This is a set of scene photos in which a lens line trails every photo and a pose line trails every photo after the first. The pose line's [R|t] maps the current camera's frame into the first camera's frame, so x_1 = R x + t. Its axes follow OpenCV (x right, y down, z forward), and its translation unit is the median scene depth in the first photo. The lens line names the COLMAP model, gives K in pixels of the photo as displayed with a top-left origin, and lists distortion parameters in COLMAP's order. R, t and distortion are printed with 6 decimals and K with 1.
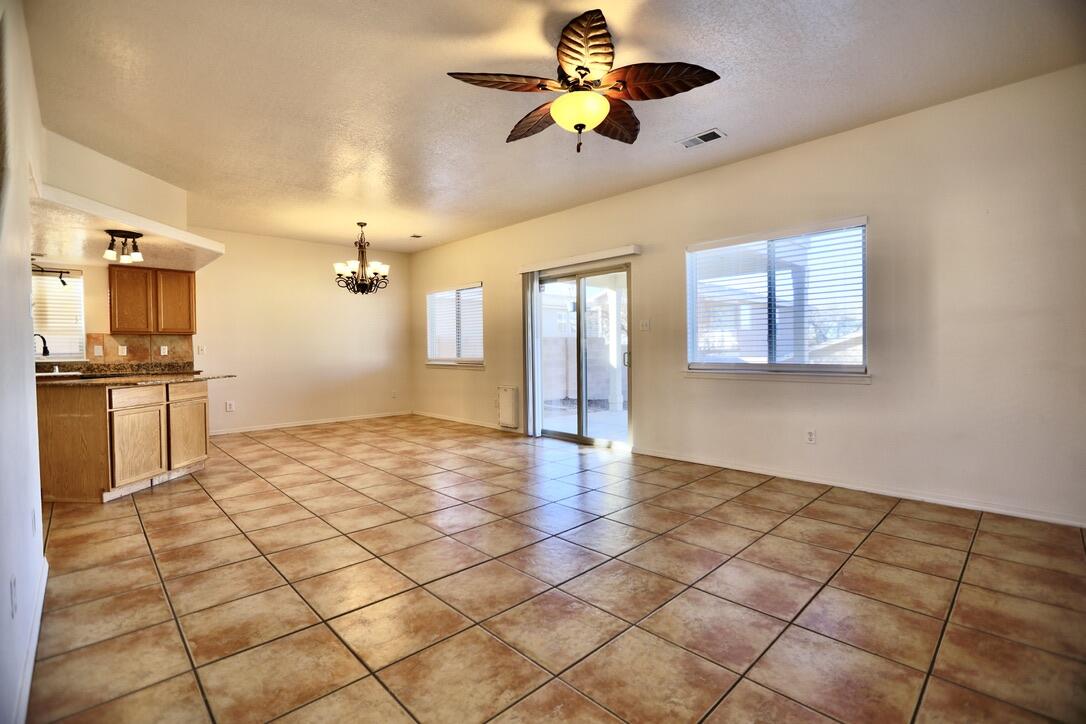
lens RADIAL K [[491.9, 0, 540.1], [0, 491.9, 360.9], [0, 0, 1]] dist [-0.046475, 0.015258]
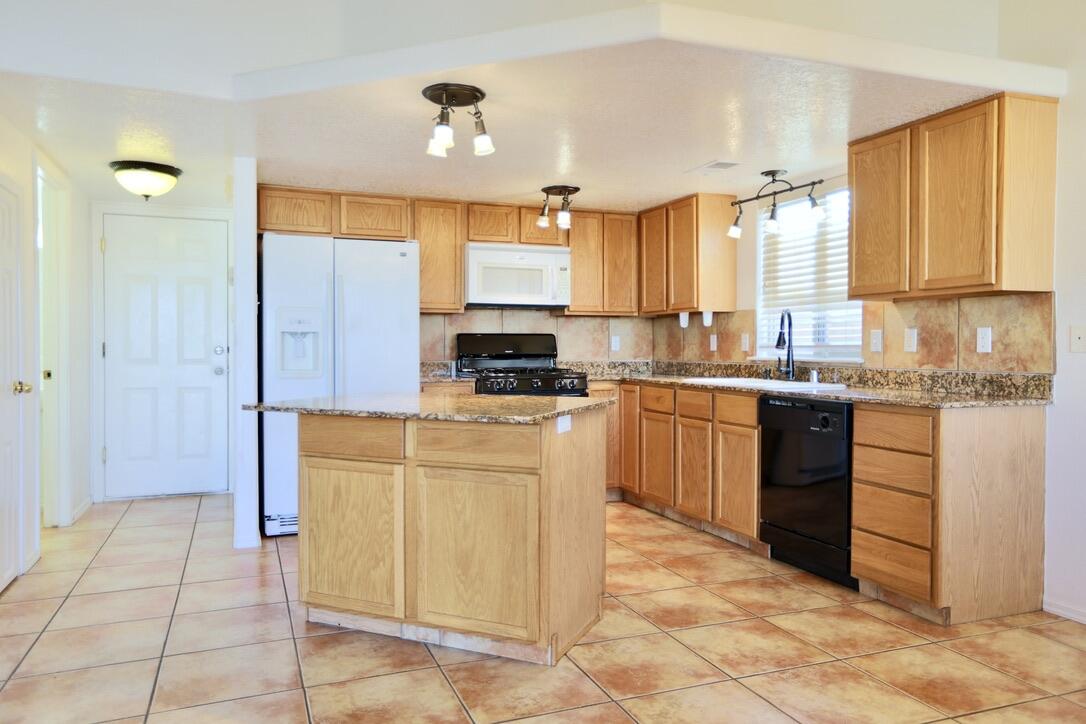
lens RADIAL K [[765.0, 0, 542.5], [0, 765.0, 365.5], [0, 0, 1]] dist [-0.011033, 0.000779]
pose [[-0.375628, 0.032185, -0.926211, -0.237069], [-0.020362, 0.998869, 0.042968, -0.037605], [0.926547, 0.035000, -0.374548, 1.683057]]
